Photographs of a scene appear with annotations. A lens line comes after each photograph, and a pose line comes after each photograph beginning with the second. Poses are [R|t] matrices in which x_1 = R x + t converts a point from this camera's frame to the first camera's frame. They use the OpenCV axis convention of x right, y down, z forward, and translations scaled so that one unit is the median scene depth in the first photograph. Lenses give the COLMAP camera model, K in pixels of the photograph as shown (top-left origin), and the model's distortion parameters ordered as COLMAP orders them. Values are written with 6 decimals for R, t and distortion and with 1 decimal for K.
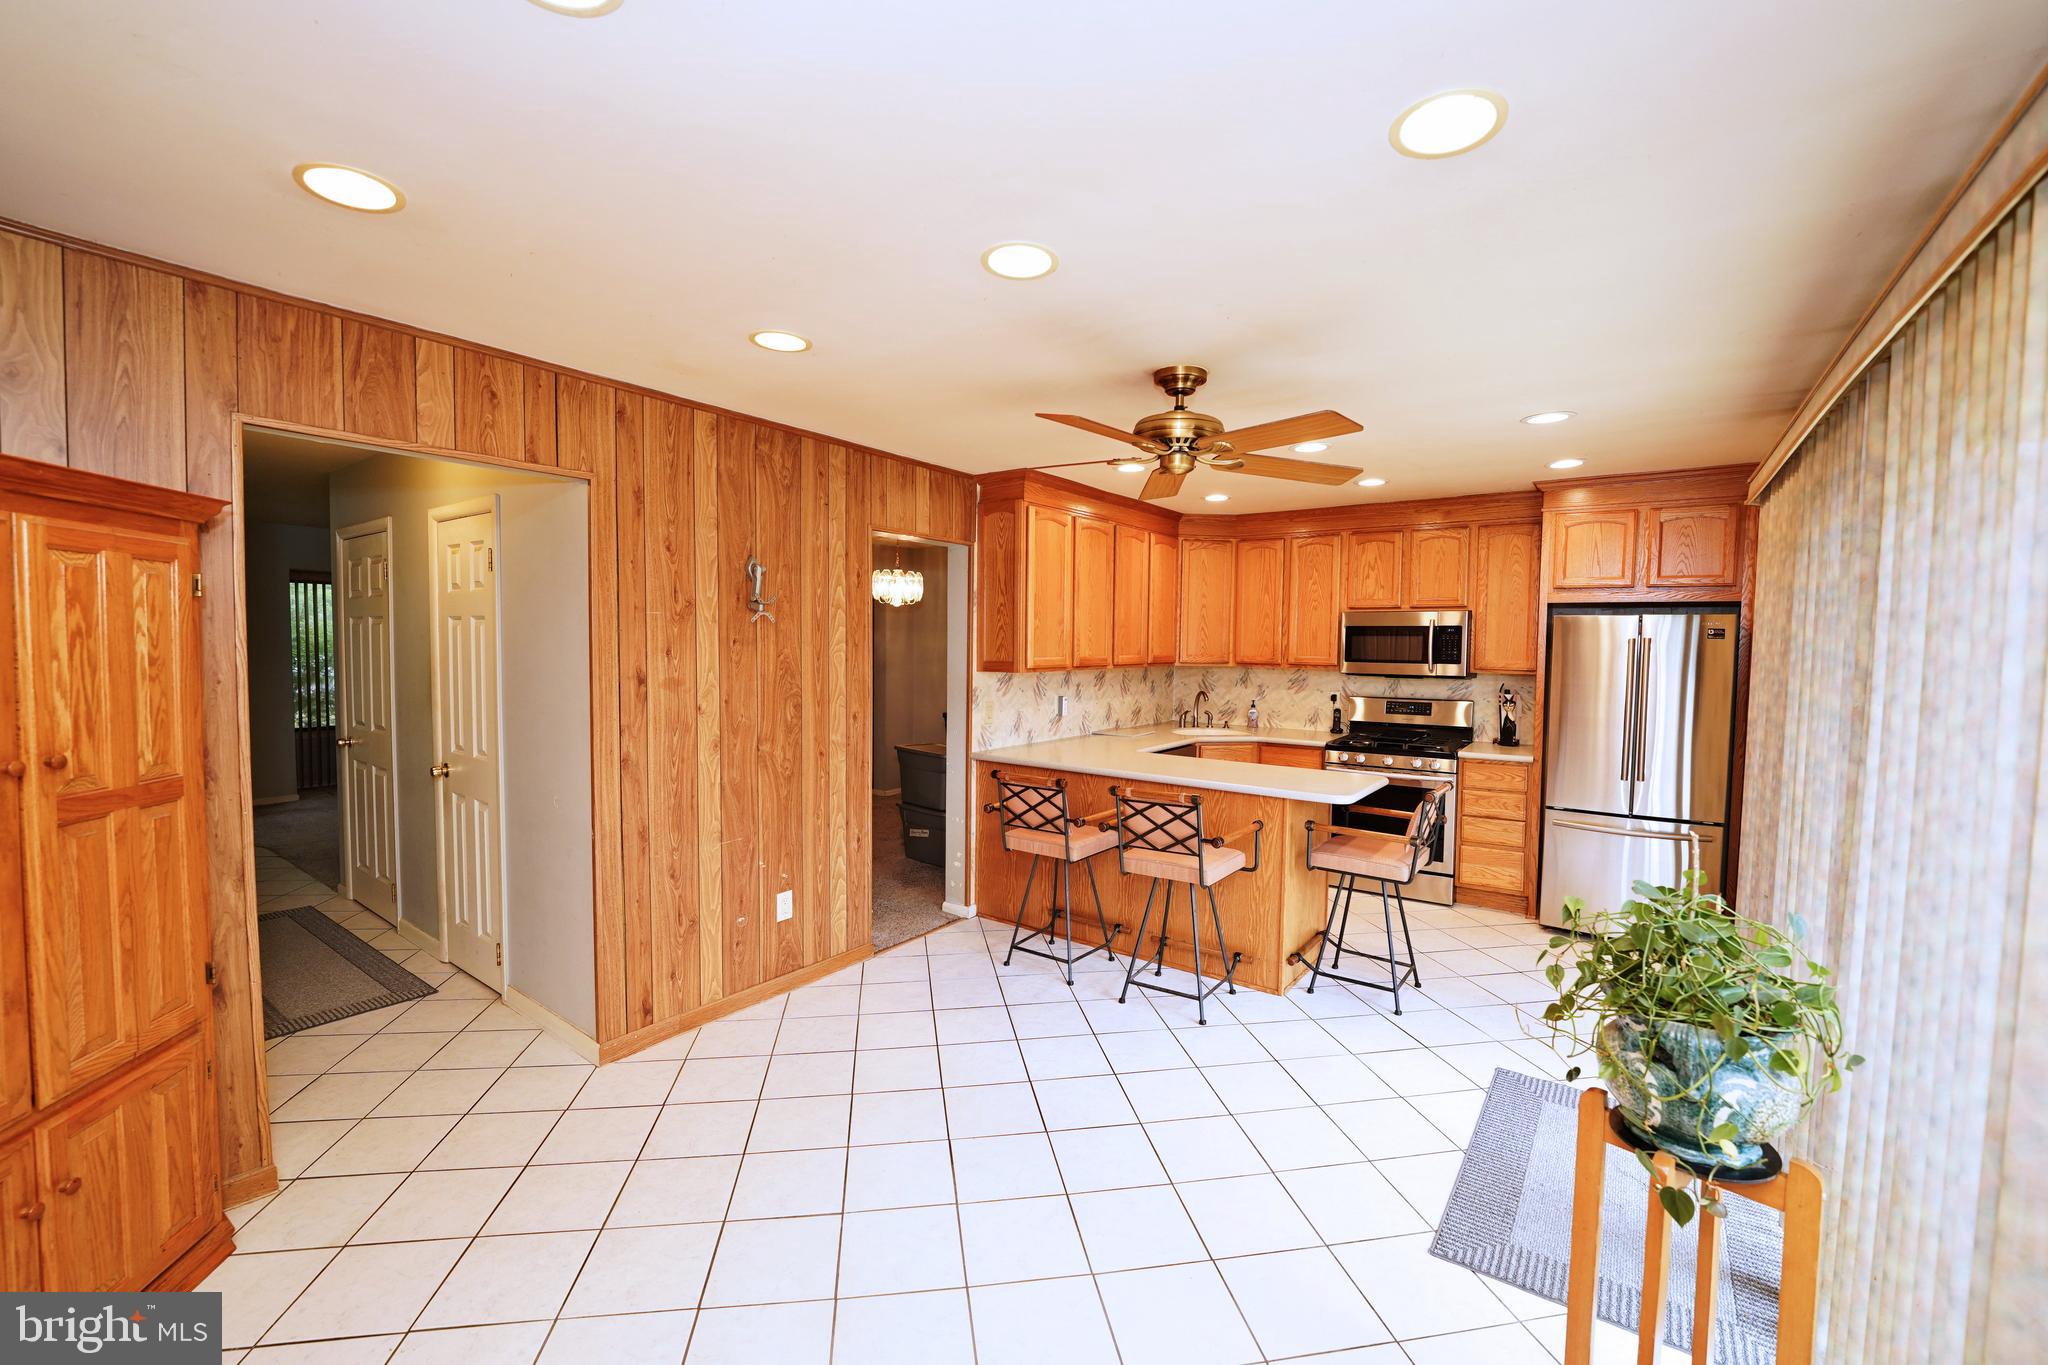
lens RADIAL K [[837.4, 0, 1024.0], [0, 837.4, 682.5], [0, 0, 1]] dist [-0.024020, 0.000257]
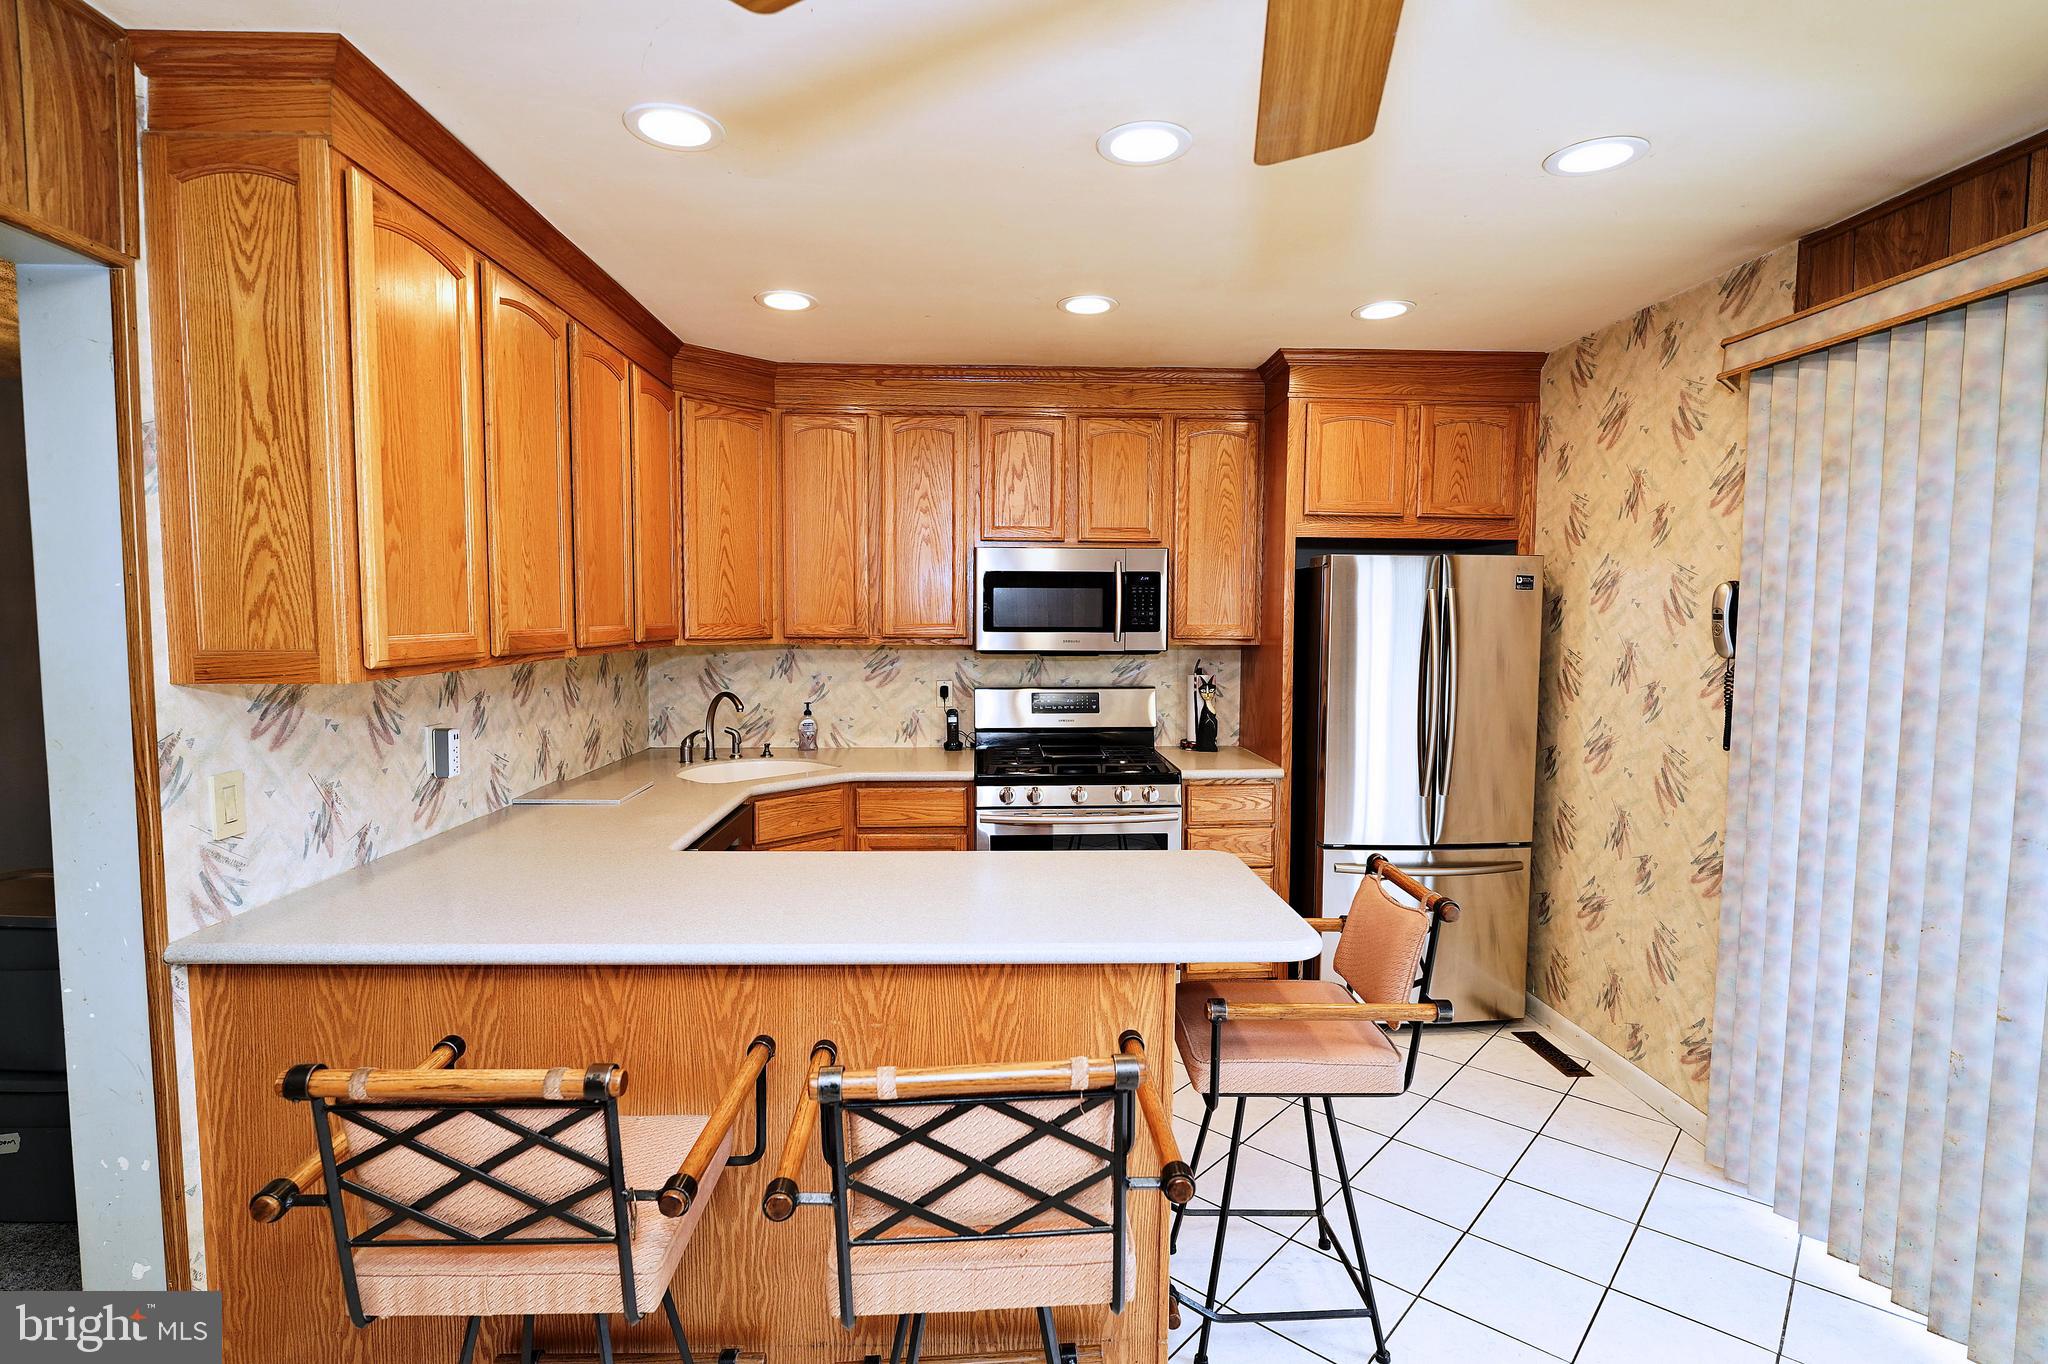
lens RADIAL K [[984.3, 0, 1024.0], [0, 984.3, 682.0], [0, 0, 1]] dist [-0.011253, -0.000201]
pose [[0.781489, -0.050176, 0.621898, -0.031091], [0.034406, 0.998710, 0.037343, -0.015404], [-0.622970, -0.007787, 0.782207, 0.475073]]
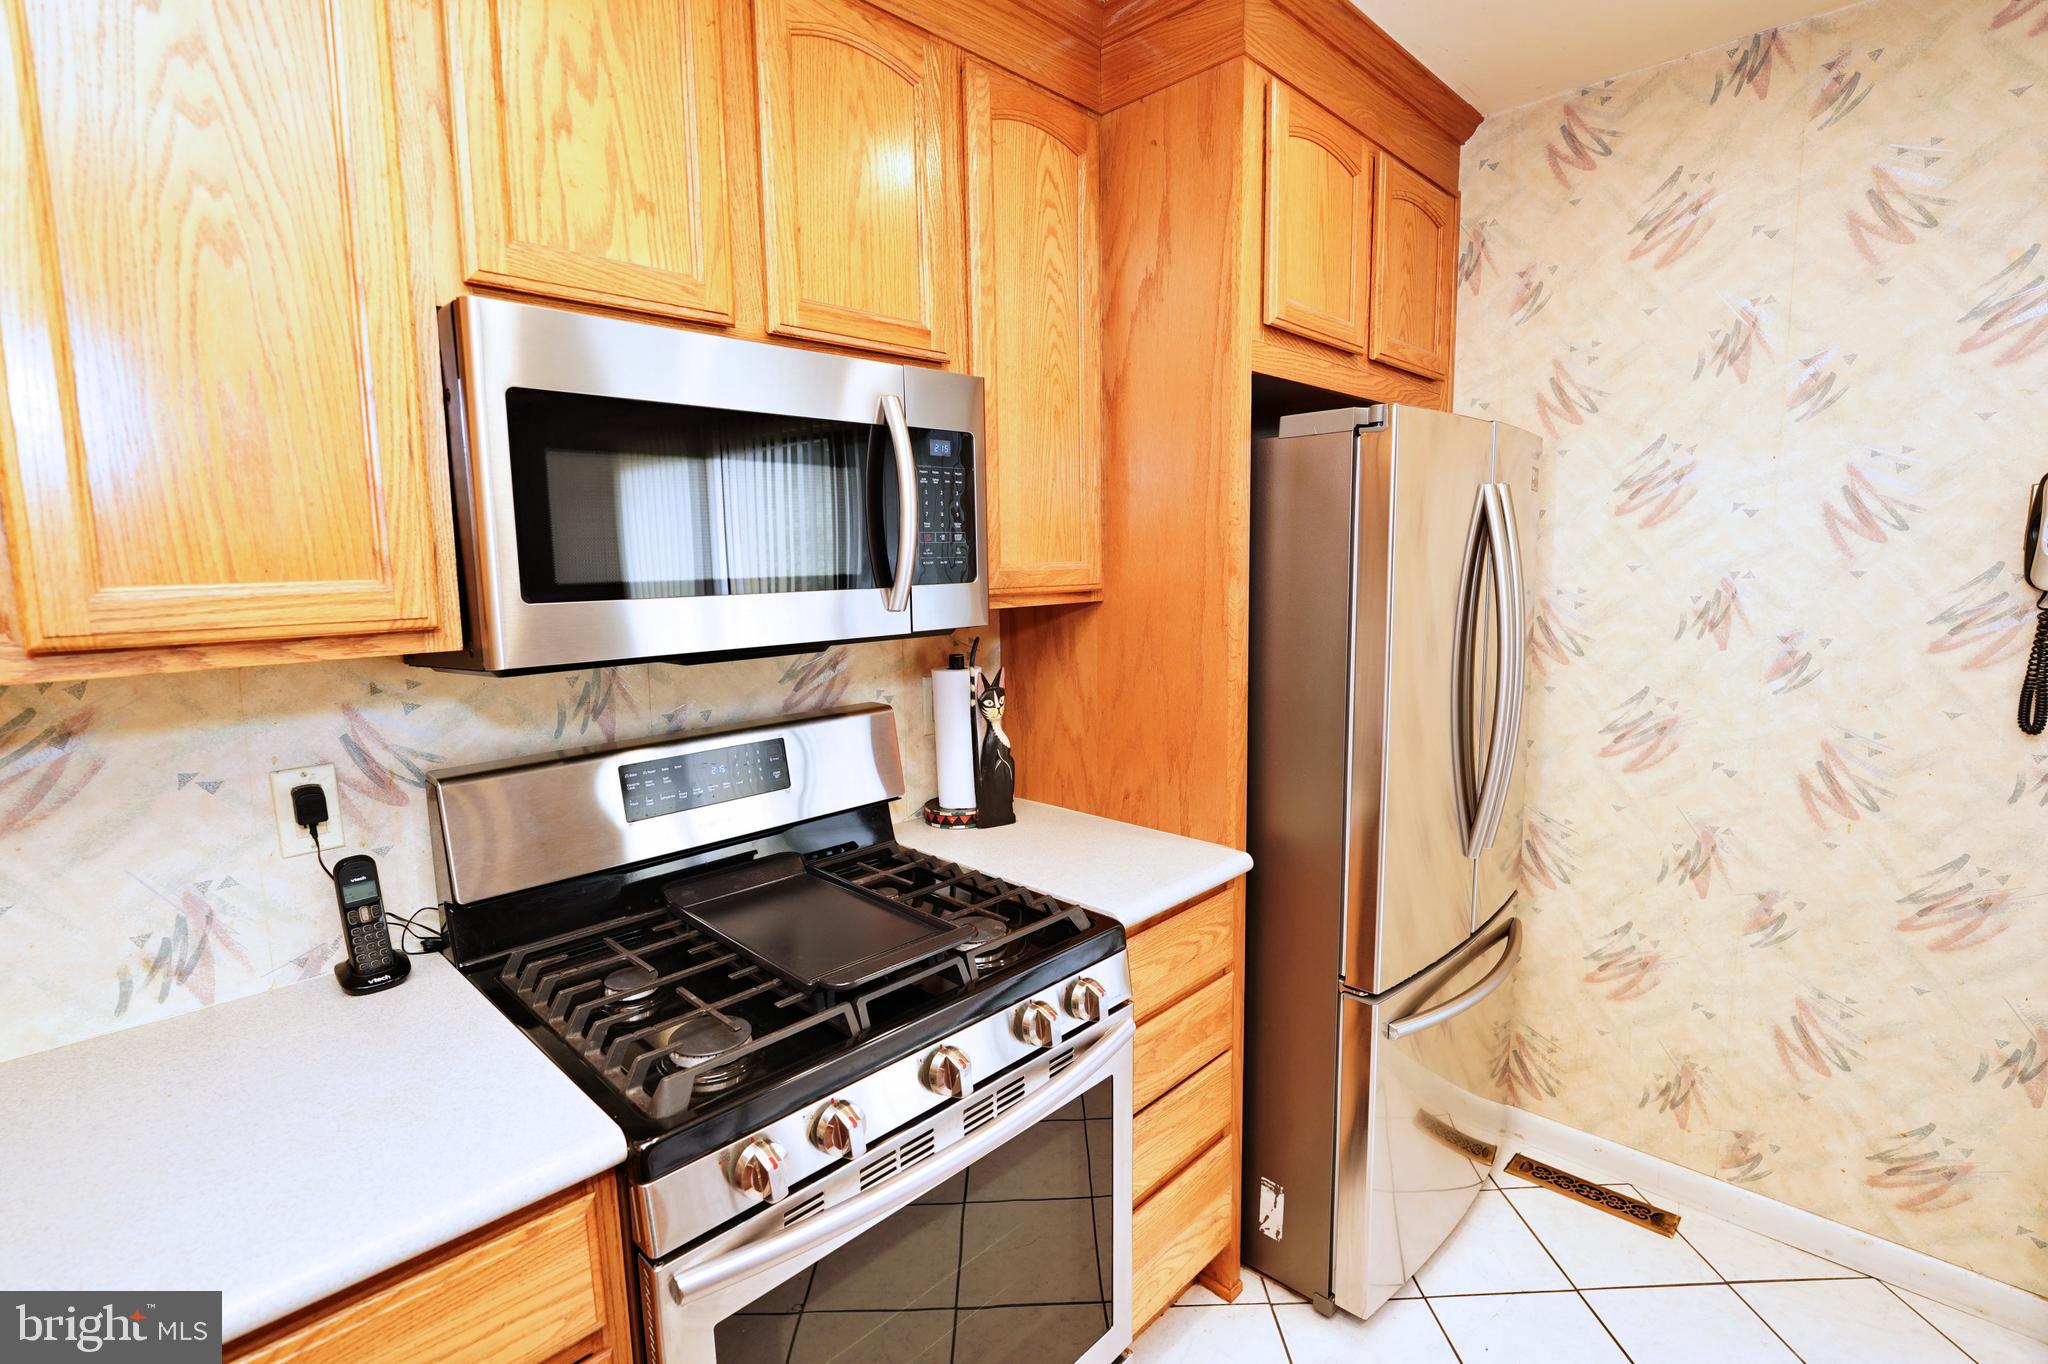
lens RADIAL K [[951.9, 0, 1024.0], [0, 951.9, 682.0], [0, 0, 1]] dist [-0.015718, 0.000046]
pose [[0.147335, -0.146184, 0.978224, 0.226771], [0.065618, 0.988284, 0.137804, -0.031539], [-0.986908, 0.043886, 0.155201, 0.946714]]
